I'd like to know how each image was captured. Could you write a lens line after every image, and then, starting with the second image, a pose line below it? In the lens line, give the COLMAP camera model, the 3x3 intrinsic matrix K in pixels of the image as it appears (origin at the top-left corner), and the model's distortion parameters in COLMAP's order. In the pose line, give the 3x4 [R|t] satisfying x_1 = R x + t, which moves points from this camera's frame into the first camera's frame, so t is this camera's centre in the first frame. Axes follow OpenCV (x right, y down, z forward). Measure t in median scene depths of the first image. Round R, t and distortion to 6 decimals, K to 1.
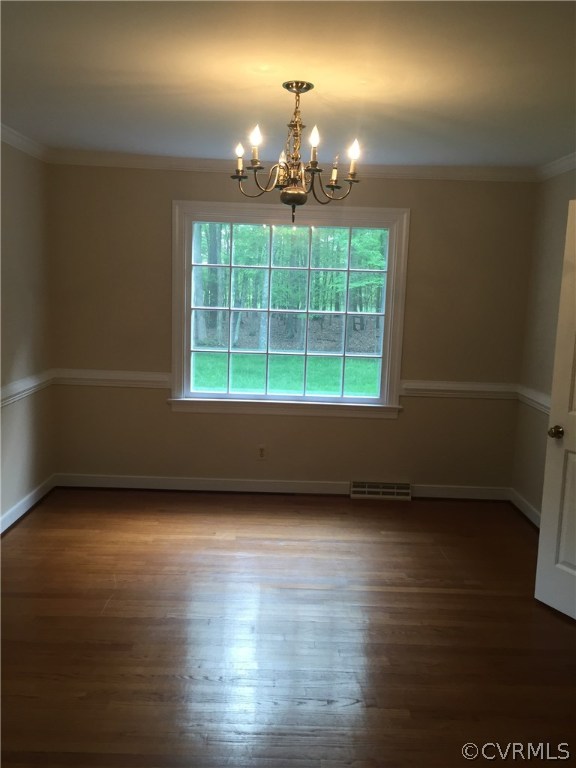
lens RADIAL K [[657.9, 0, 288.0], [0, 657.9, 384.0], [0, 0, 1]] dist [0.006839, 0.001290]
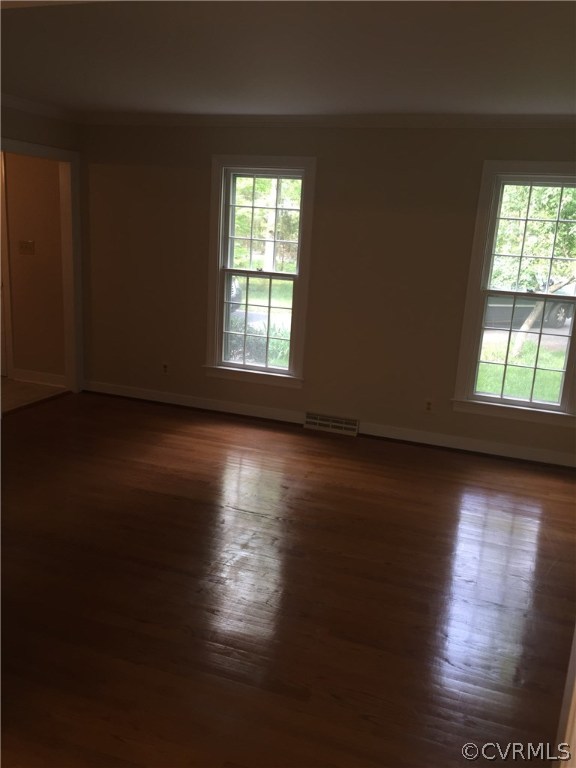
lens RADIAL K [[657.9, 0, 288.0], [0, 657.9, 384.0], [0, 0, 1]] dist [0.006839, 0.001290]
pose [[0.940237, 0.099473, -0.325669, 0.420432], [-0.075648, 0.993500, 0.085055, 0.010538], [0.332013, -0.055335, 0.941650, -0.035346]]
